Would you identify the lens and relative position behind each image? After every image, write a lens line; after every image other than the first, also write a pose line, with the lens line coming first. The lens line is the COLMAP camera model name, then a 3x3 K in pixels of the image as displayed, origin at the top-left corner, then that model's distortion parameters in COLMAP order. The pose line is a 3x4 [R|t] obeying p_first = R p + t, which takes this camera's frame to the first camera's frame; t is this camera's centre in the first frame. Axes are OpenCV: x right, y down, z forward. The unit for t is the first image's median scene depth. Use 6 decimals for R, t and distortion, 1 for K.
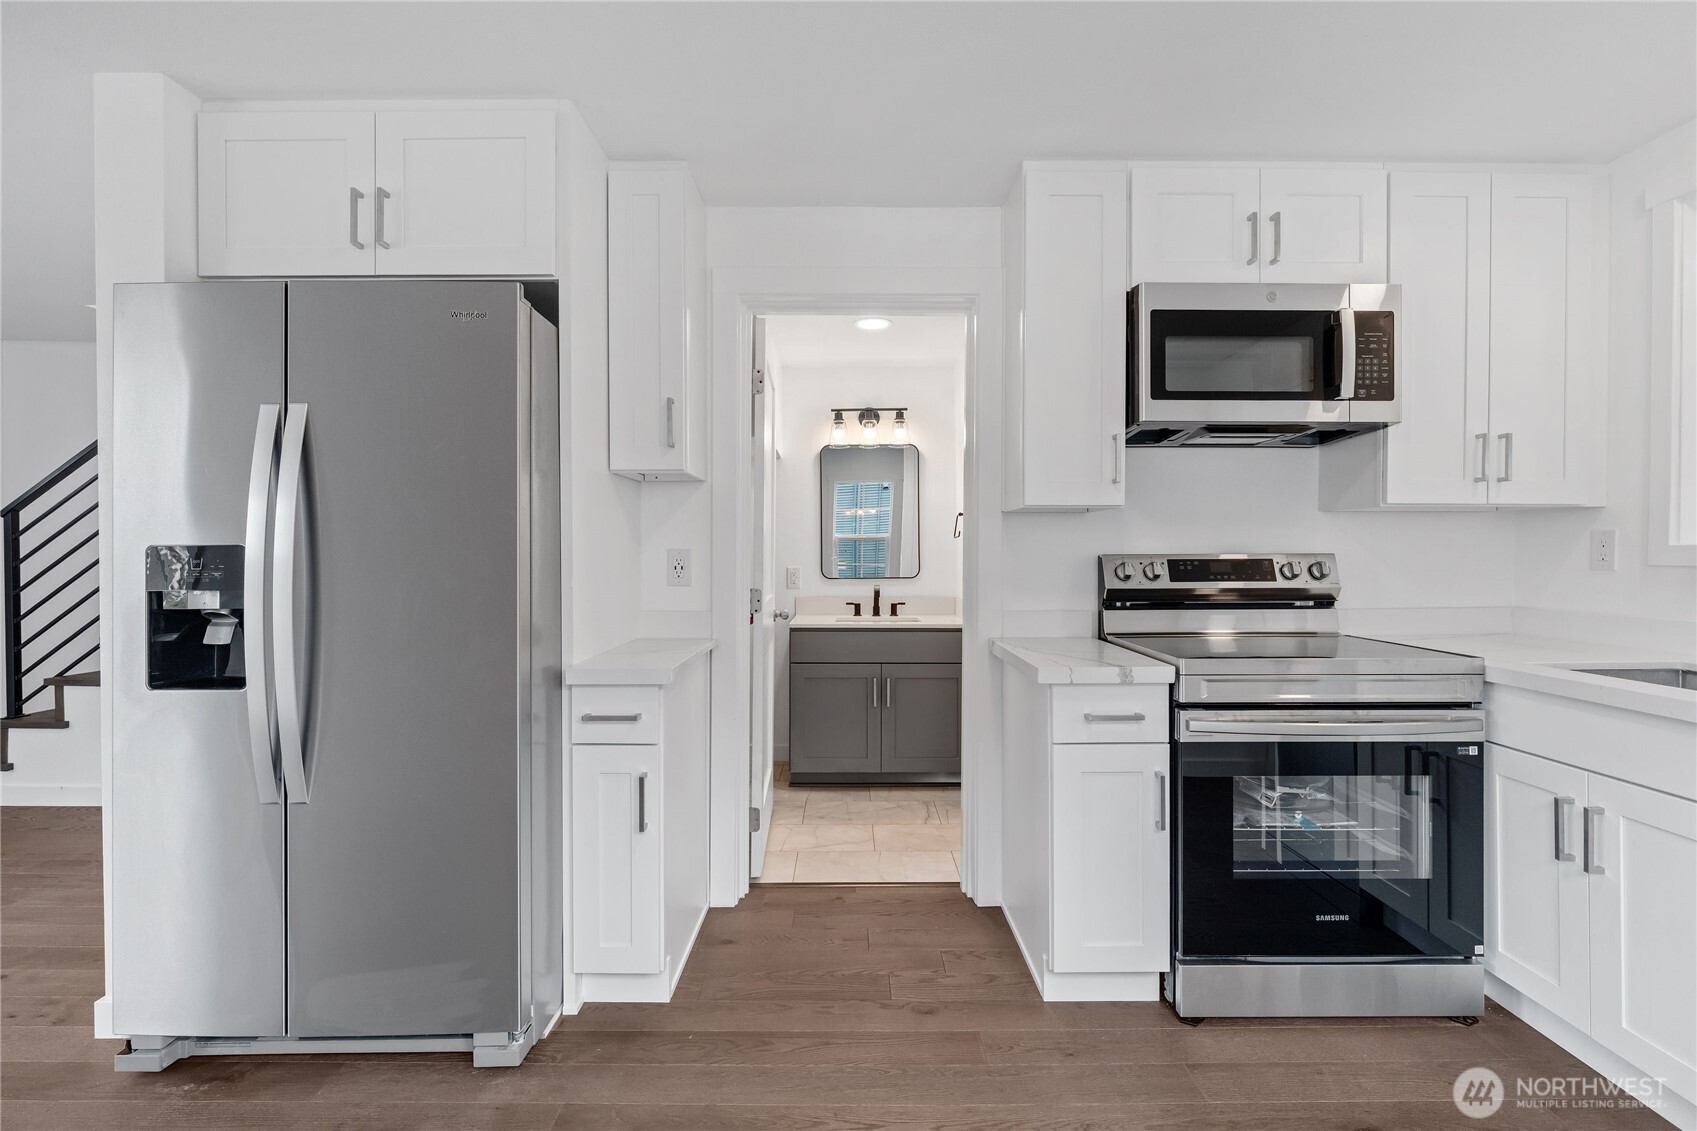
lens RADIAL K [[762.0, 0, 853.1], [0, 762.0, 556.7], [0, 0, 1]] dist [-0.002685, -0.000035]
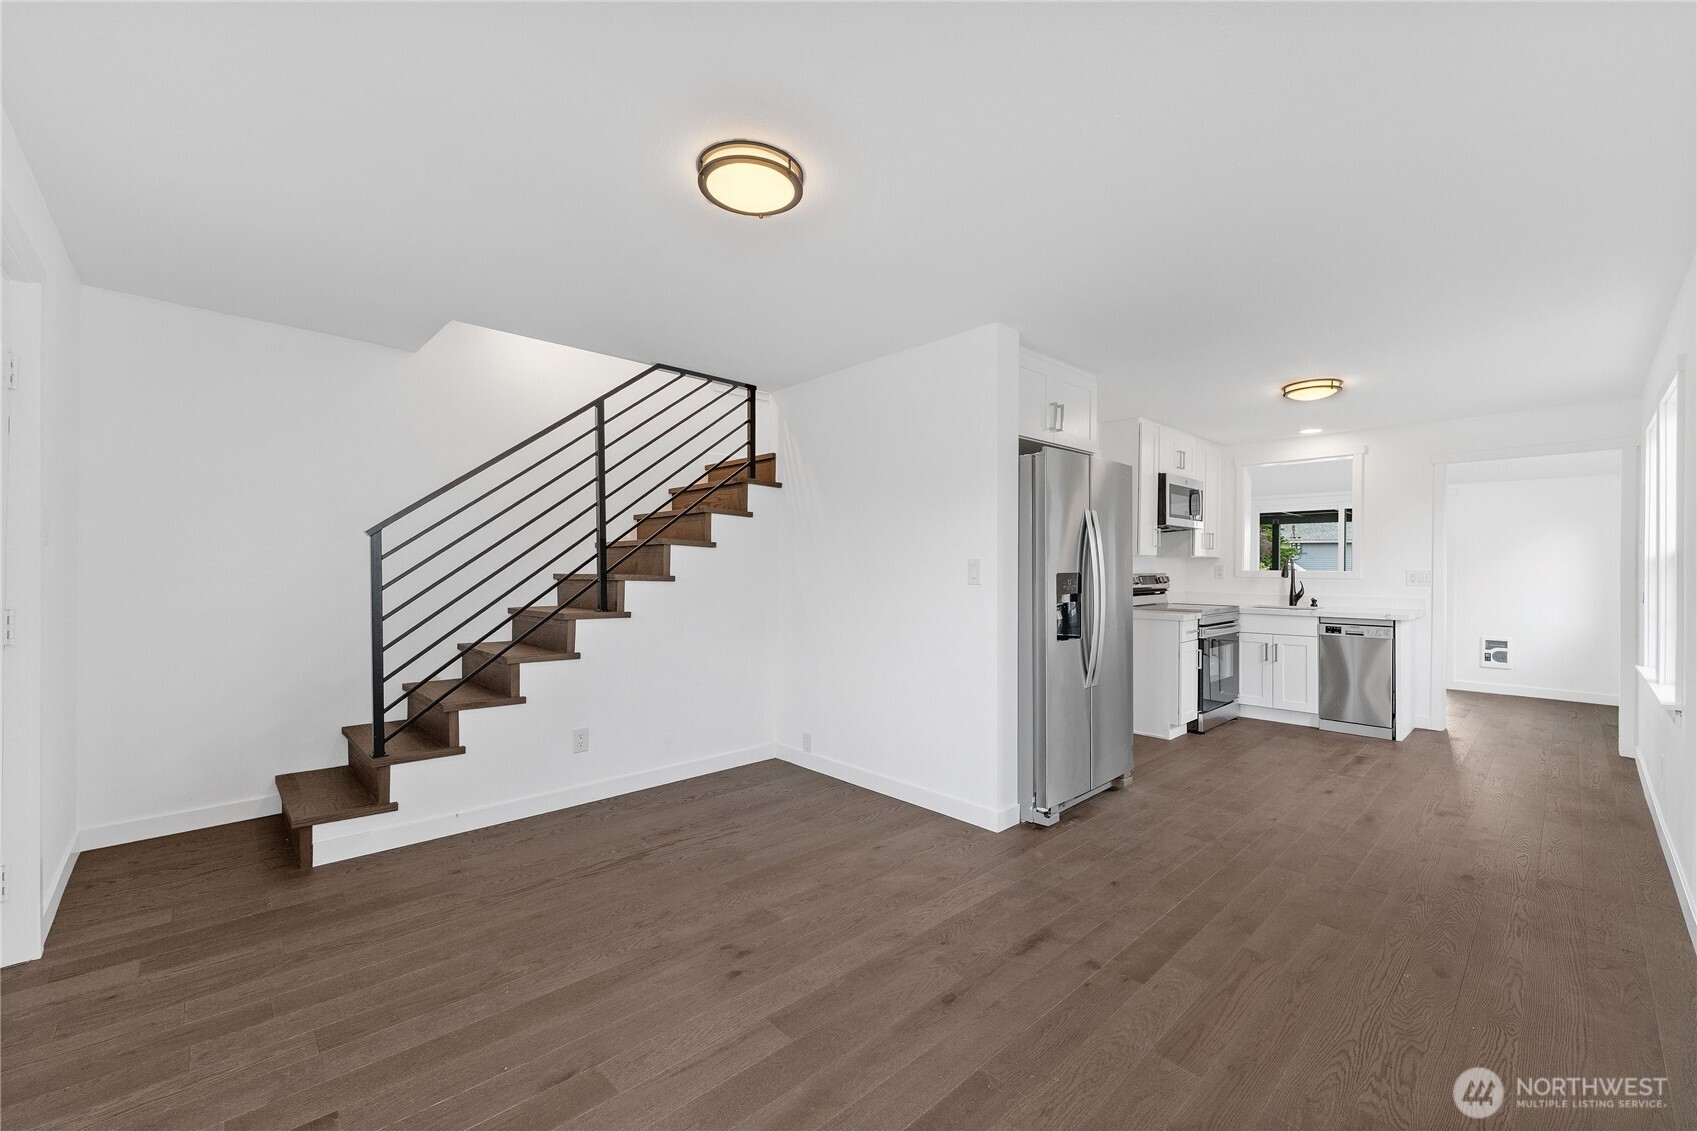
lens RADIAL K [[685.3, 0, 868.1], [0, 685.3, 572.5], [0, 0, 1]] dist [-0.000457, 0.000239]
pose [[0.720836, -0.002395, 0.693102, -2.041126], [0.000847, 0.999996, 0.002574, -0.016336], [-0.693105, -0.001269, 0.720835, -0.010418]]
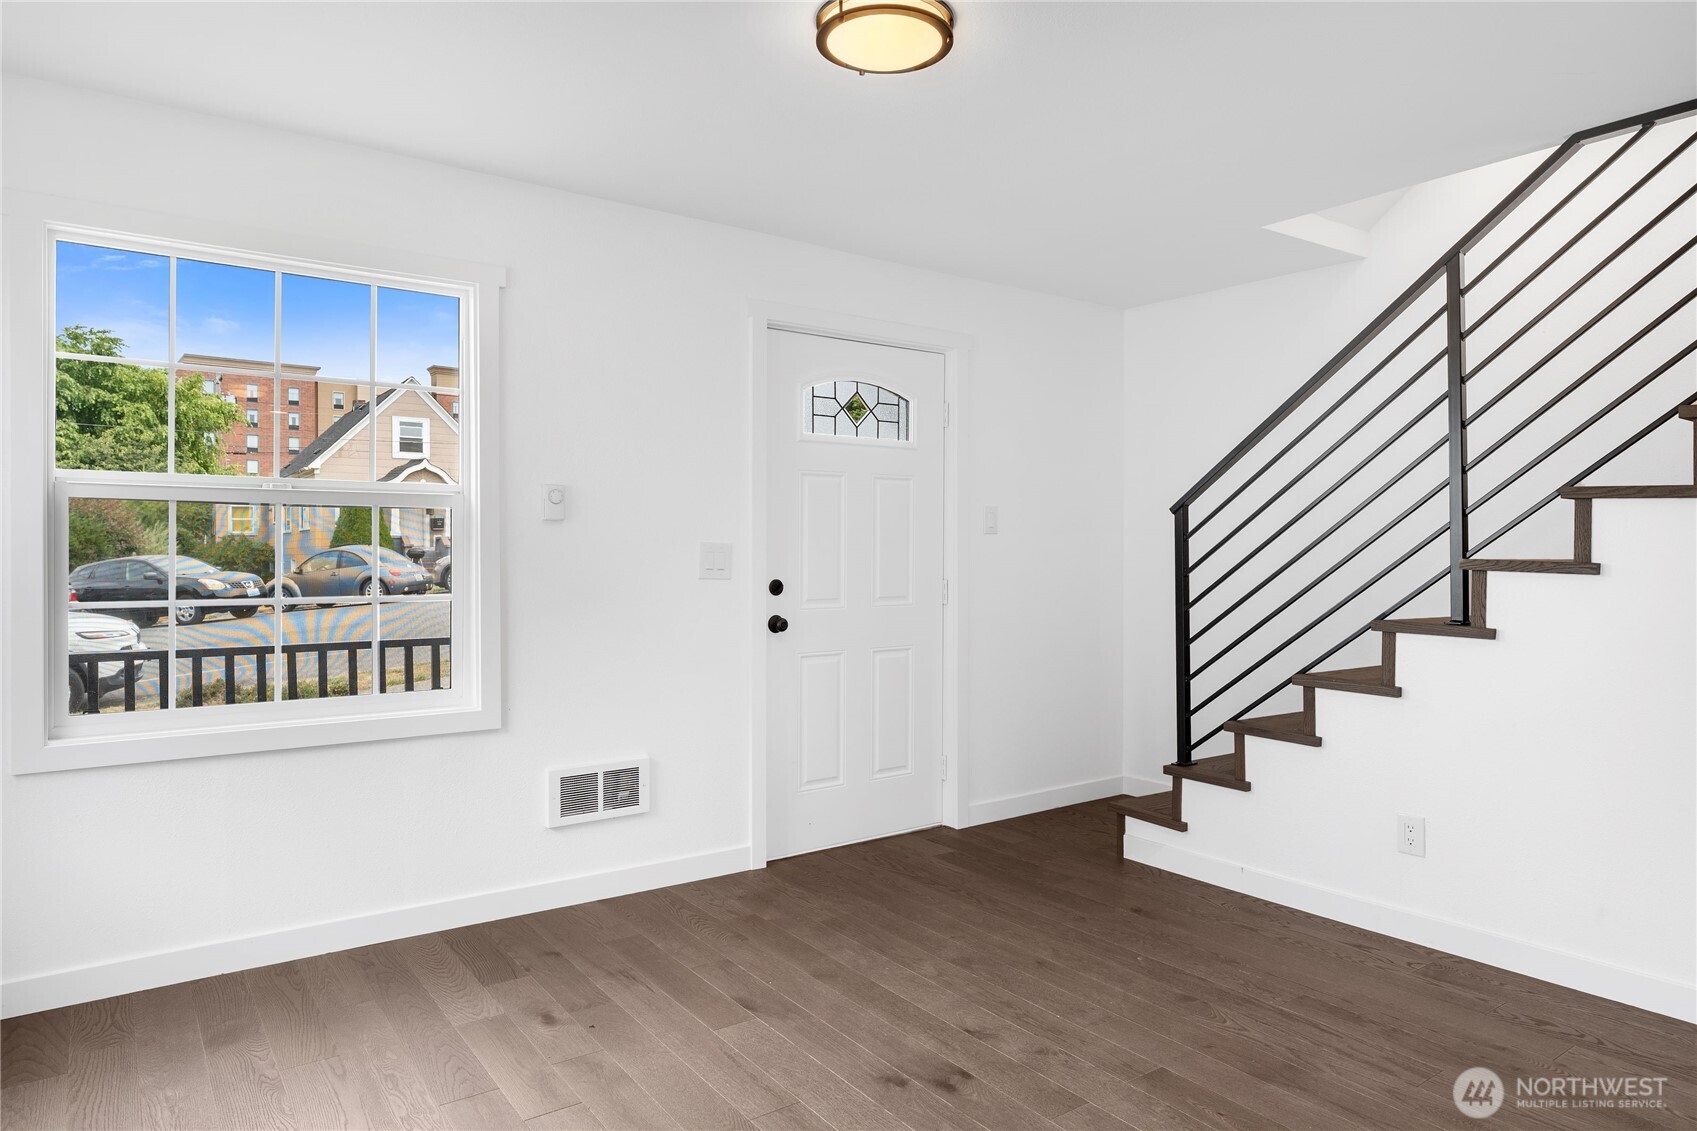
lens RADIAL K [[1037.3, 0, 855.2], [0, 1037.3, 563.3], [0, 0, 1]] dist [-0.001588, 0.000445]
pose [[0.588651, 0.006466, -0.808361, -0.691606], [-0.004455, 0.999979, 0.004755, -0.006201], [0.808375, 0.000802, 0.588668, 0.122103]]
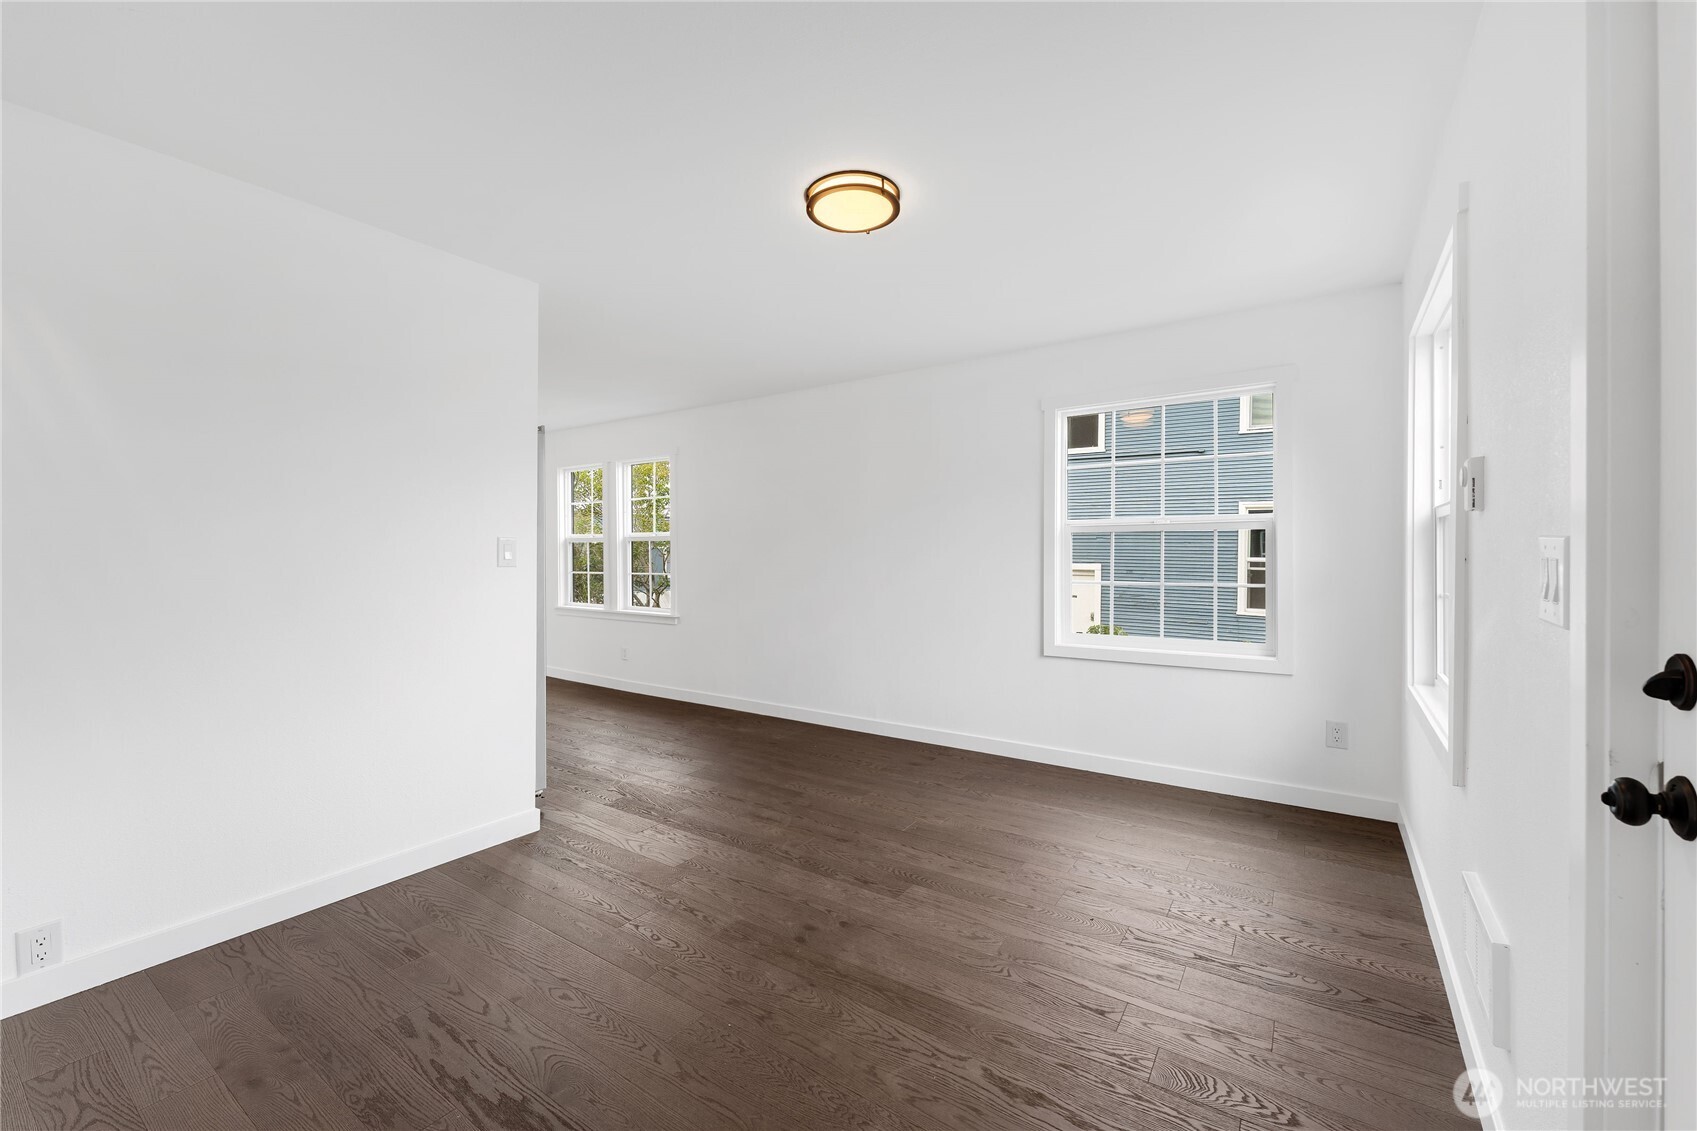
lens RADIAL K [[700.1, 0, 841.8], [0, 700.1, 541.4], [0, 0, 1]] dist [-0.000990, 0.000038]
pose [[-0.816302, -0.002611, 0.577620, -2.111840], [-0.002030, 0.999997, 0.001651, -0.028571], [-0.577622, 0.000176, -0.816304, 1.621317]]
